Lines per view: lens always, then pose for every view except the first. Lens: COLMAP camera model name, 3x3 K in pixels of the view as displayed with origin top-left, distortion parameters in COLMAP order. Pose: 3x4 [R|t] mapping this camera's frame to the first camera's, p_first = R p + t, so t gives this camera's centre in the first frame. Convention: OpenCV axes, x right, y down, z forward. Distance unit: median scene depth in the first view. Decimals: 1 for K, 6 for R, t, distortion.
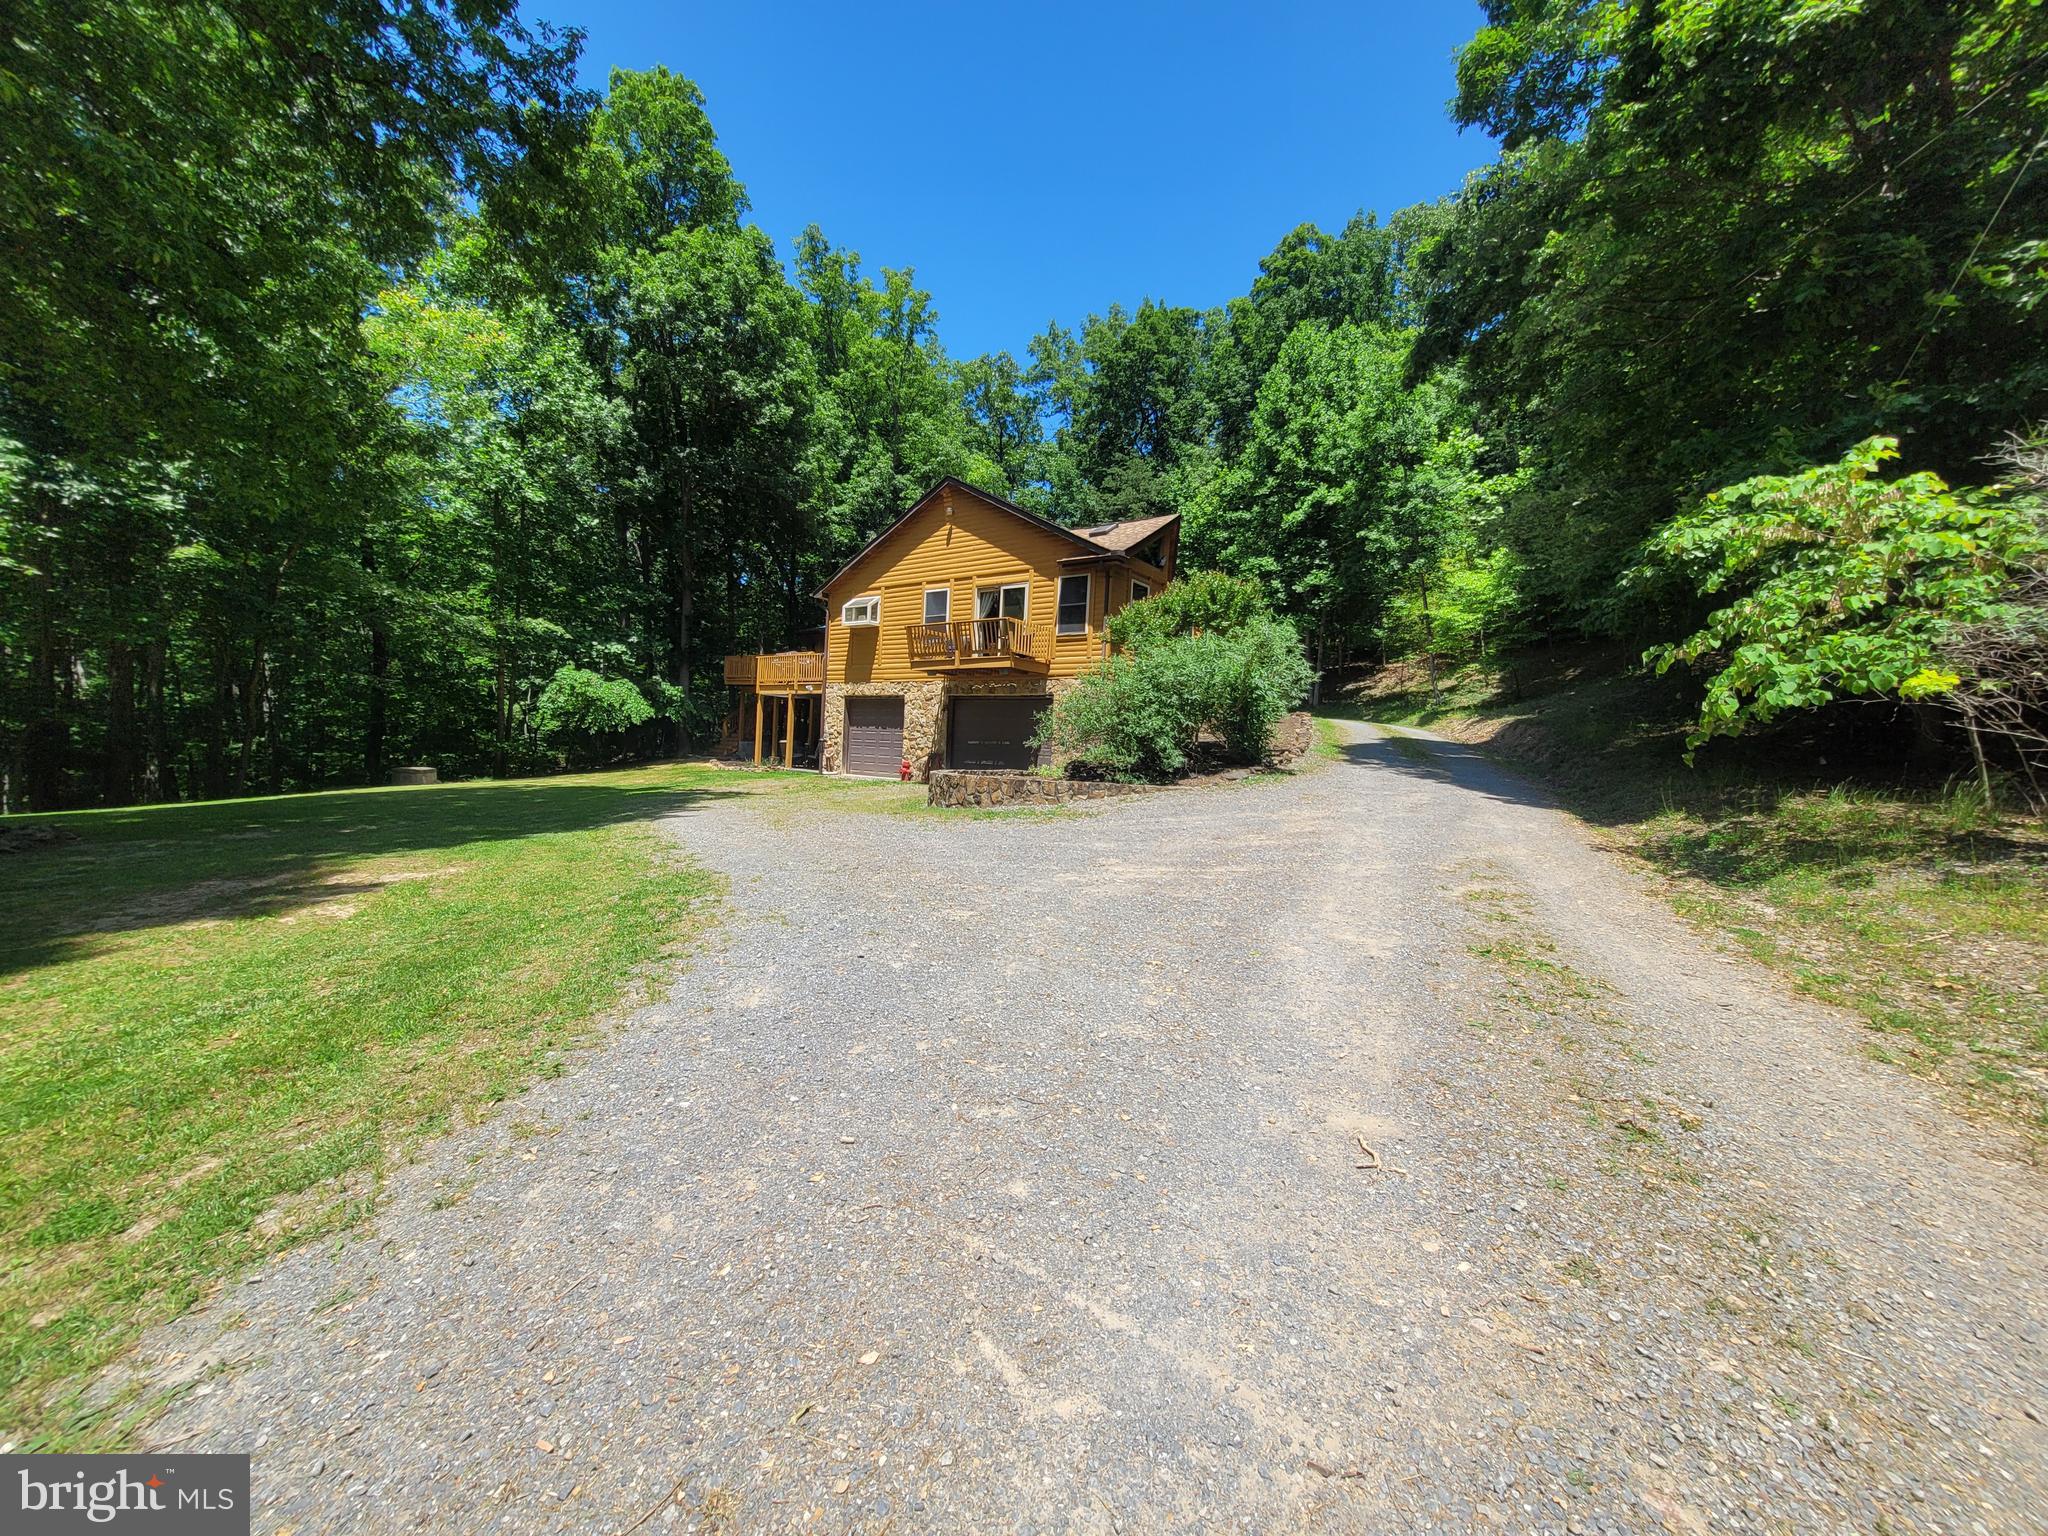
lens RADIAL K [[810.8, 0, 1022.1], [0, 810.8, 777.4], [0, 0, 1]] dist [0.000271, 0.001033]
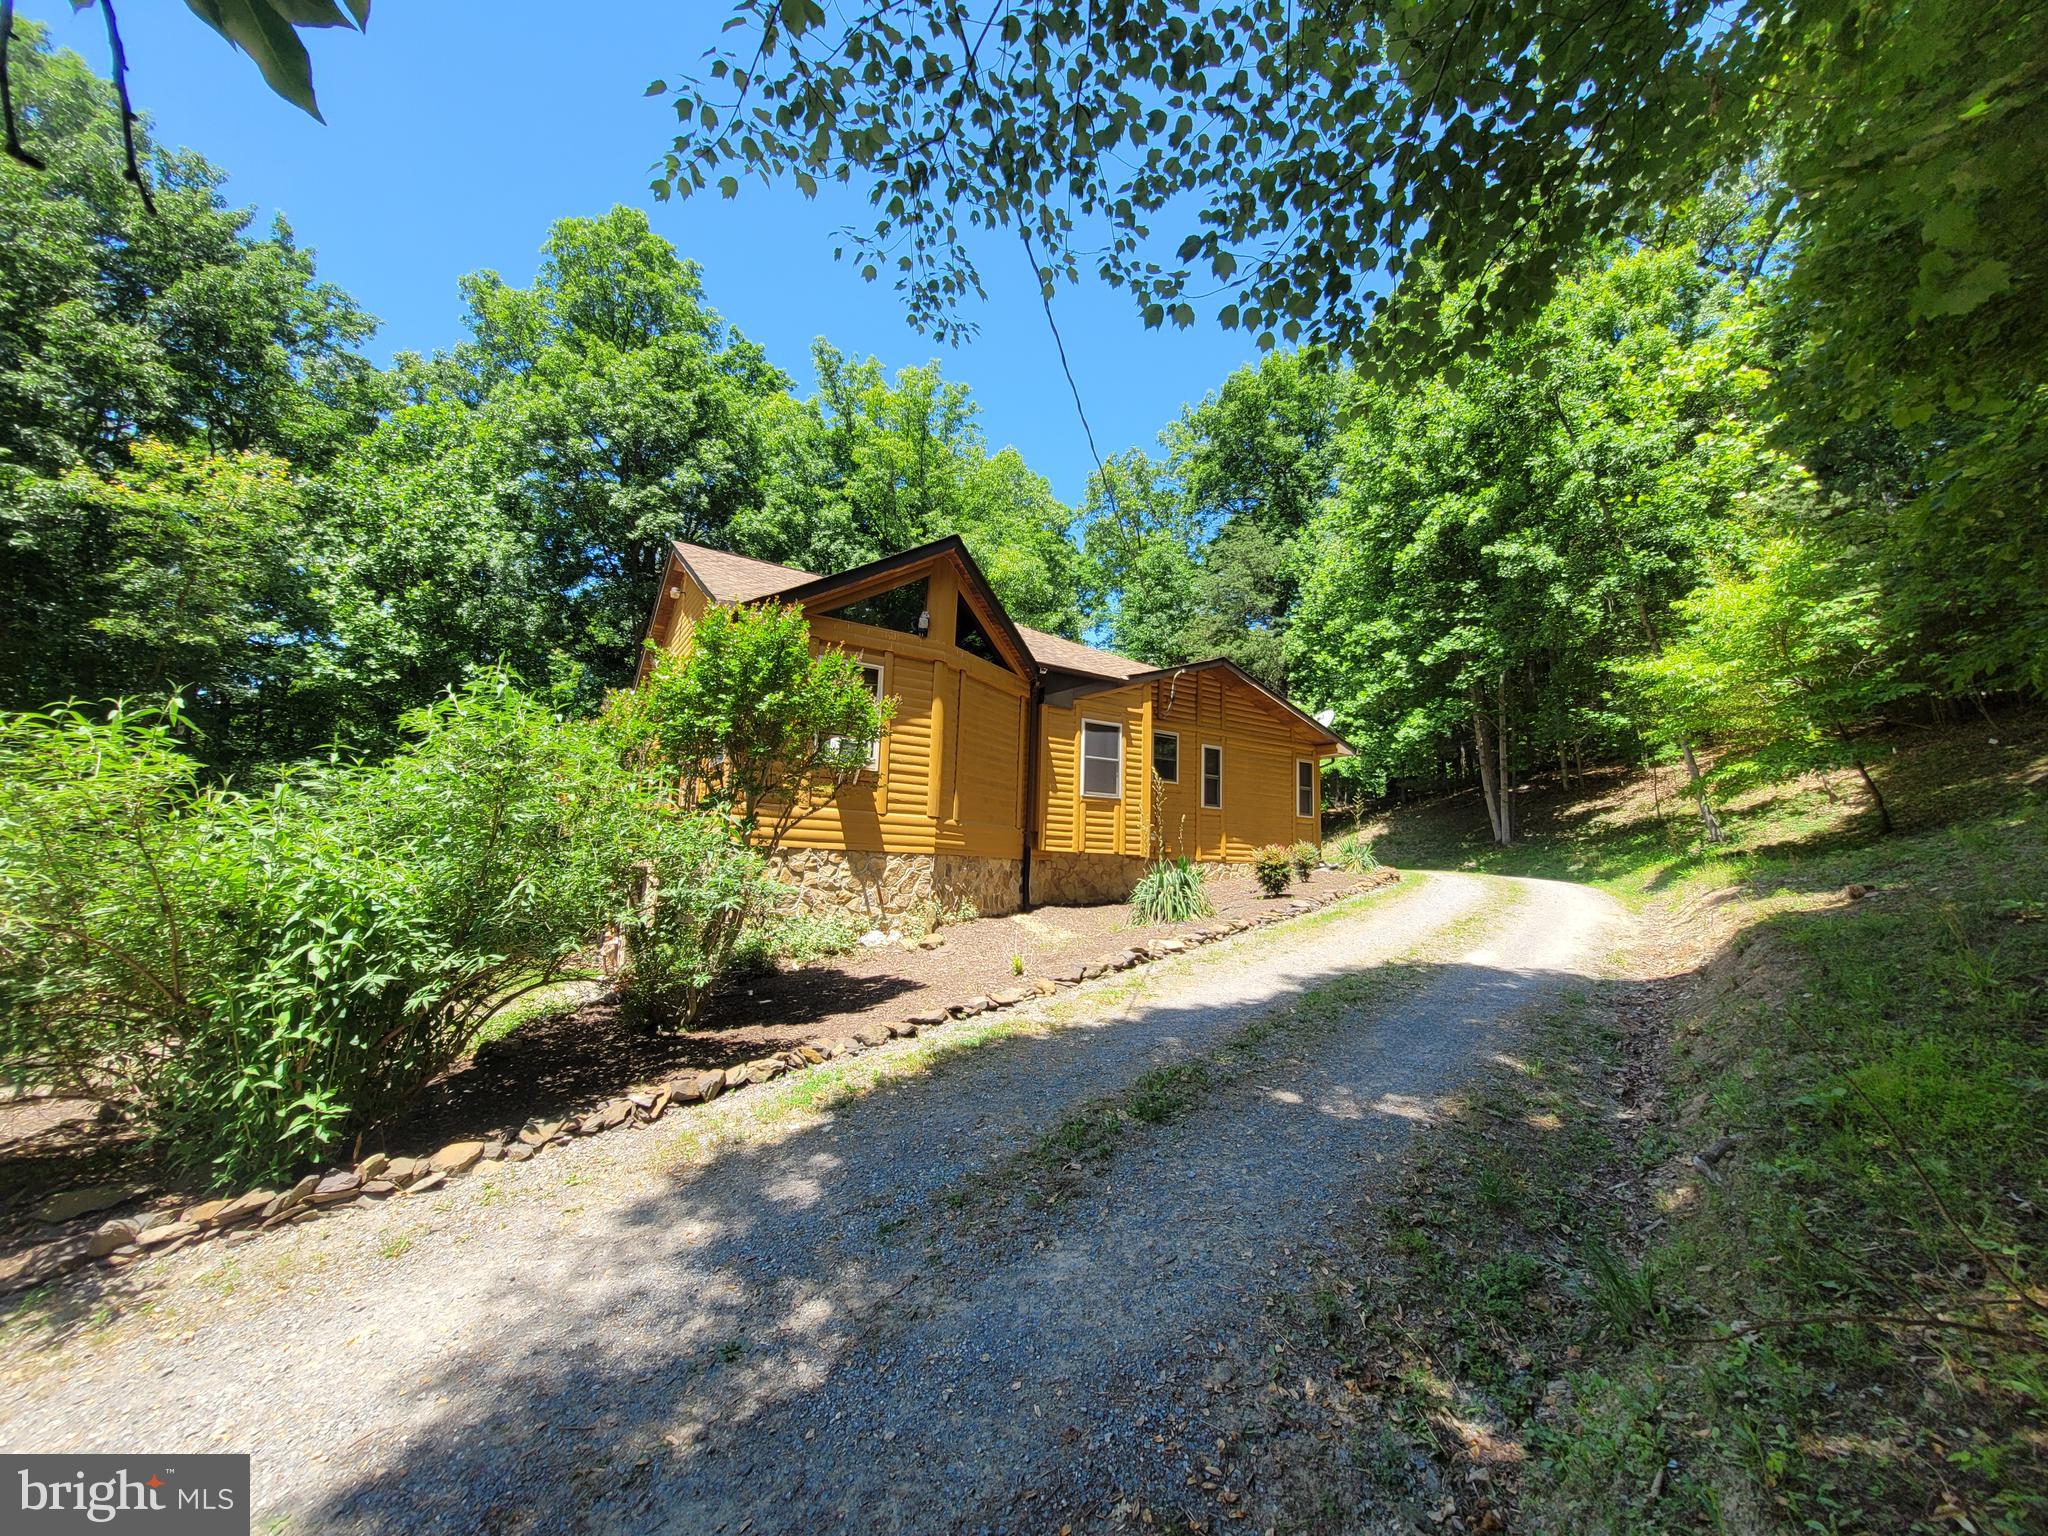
lens RADIAL K [[810.8, 0, 1030.4], [0, 810.8, 765.9], [0, 0, 1]] dist [0.000271, 0.001033]
pose [[0.937342, -0.066906, -0.341926, 0.259571], [0.007445, 0.985011, -0.172333, -0.047380], [0.348330, 0.158990, 0.923790, 0.328867]]
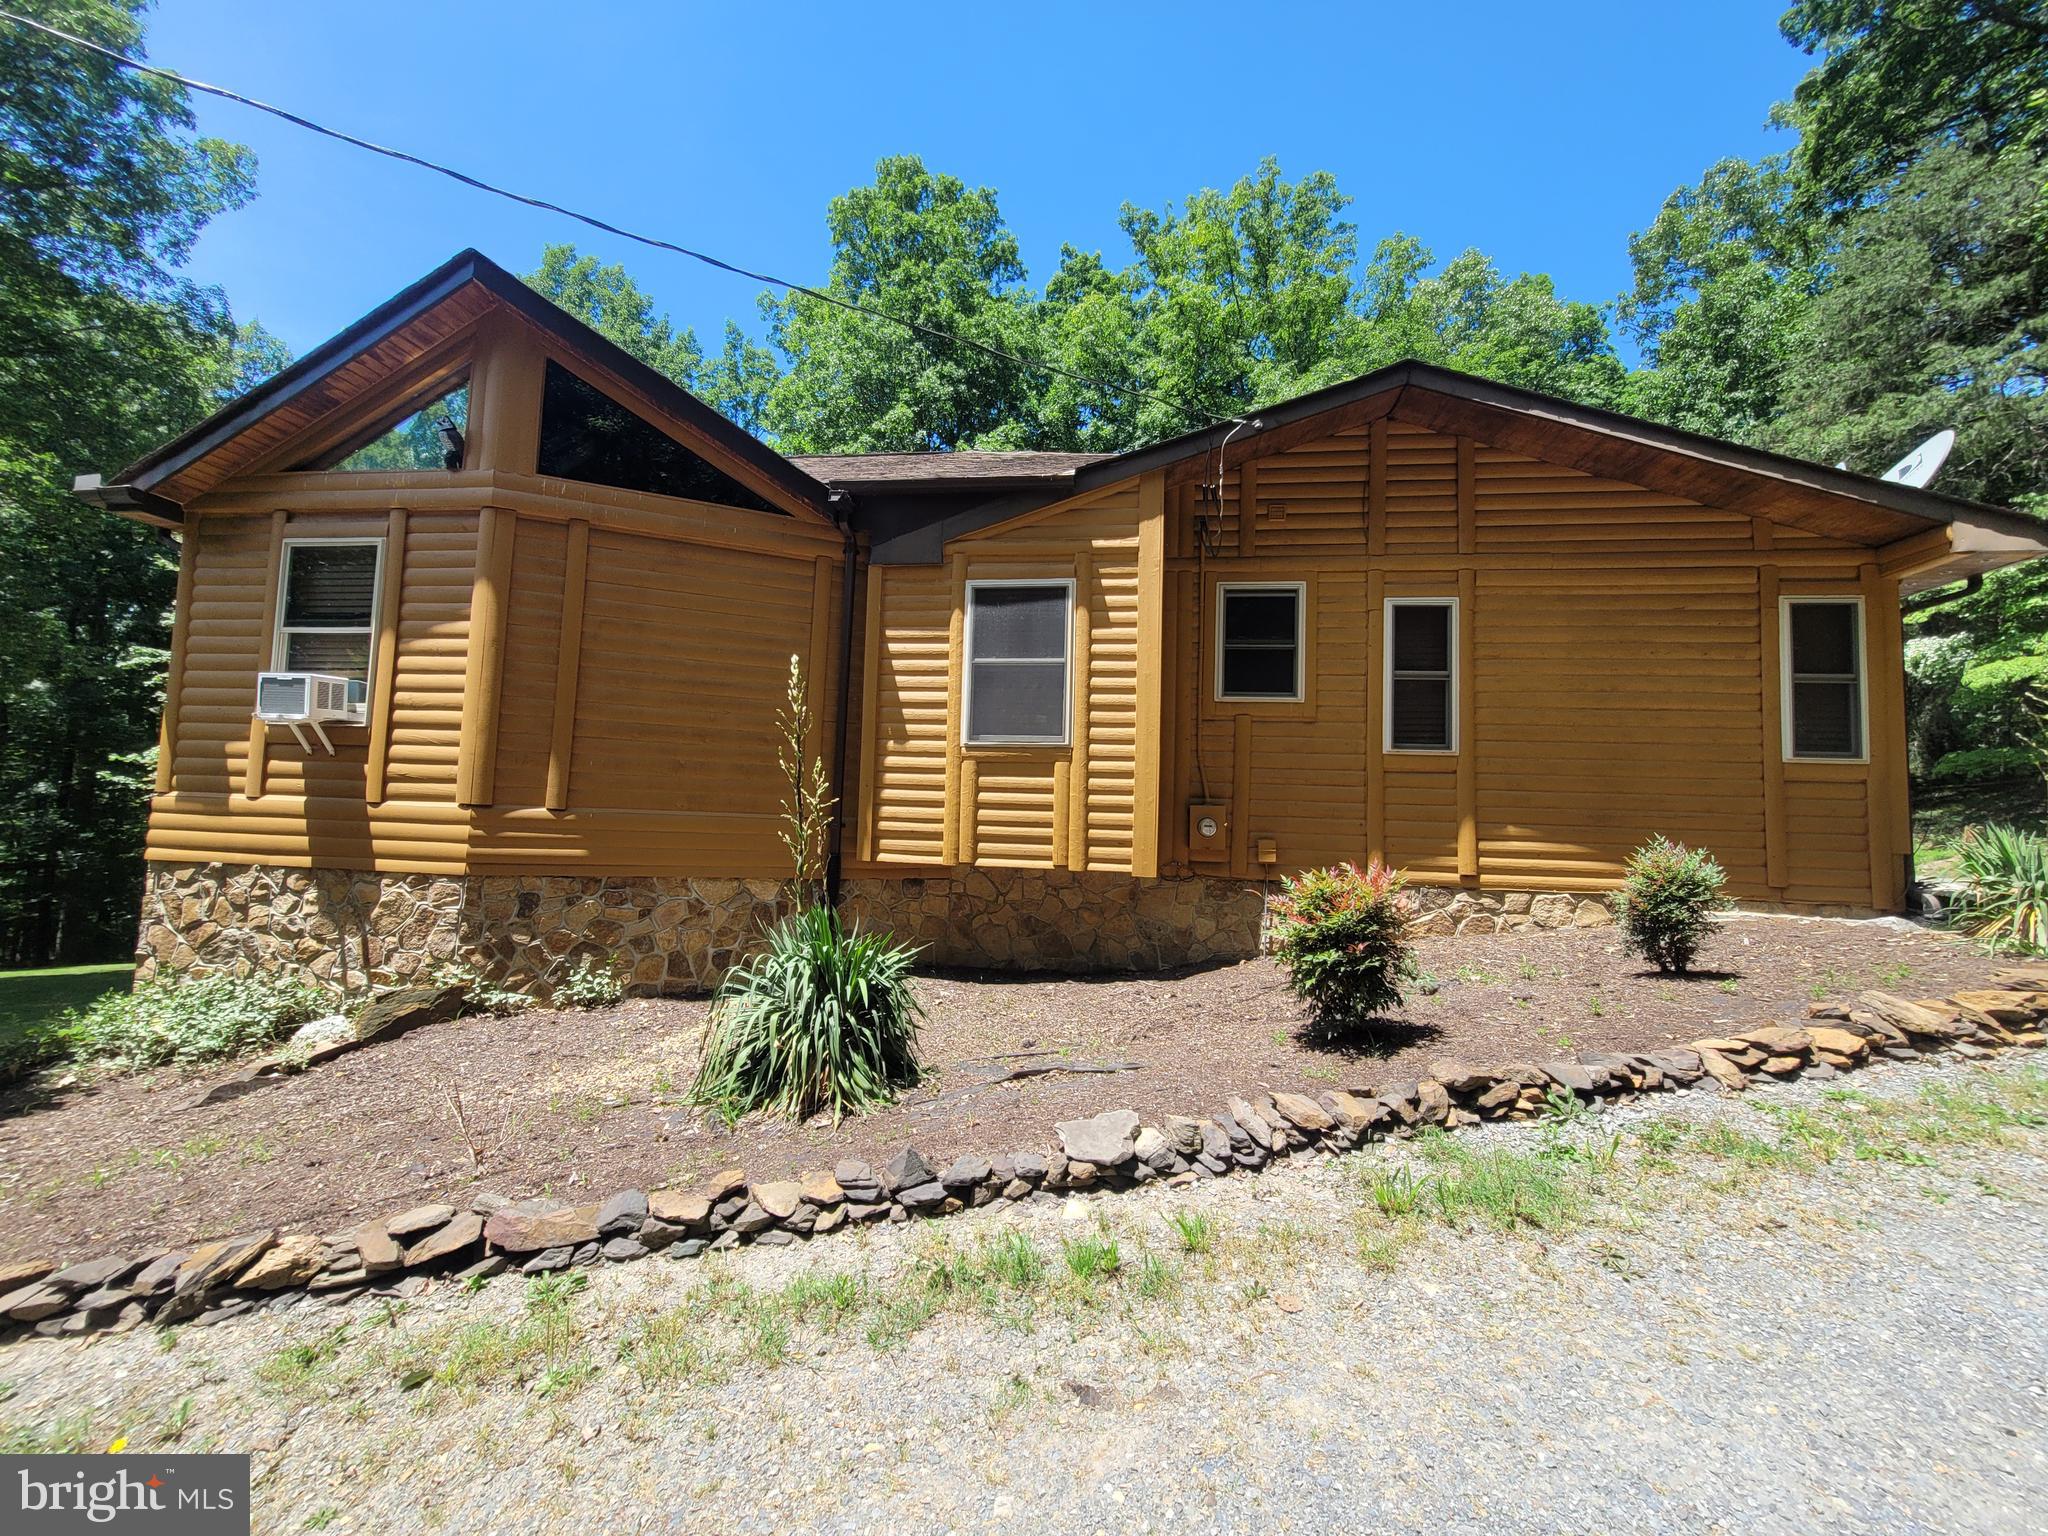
lens RADIAL K [[810.8, 0, 1024.6], [0, 810.8, 764.5], [0, 0, 1]] dist [0.000271, 0.001033]
pose [[0.478525, -0.096483, -0.872757, 0.313969], [-0.034261, 0.991136, -0.128355, -0.072641], [0.877405, 0.091323, 0.470977, 0.622767]]
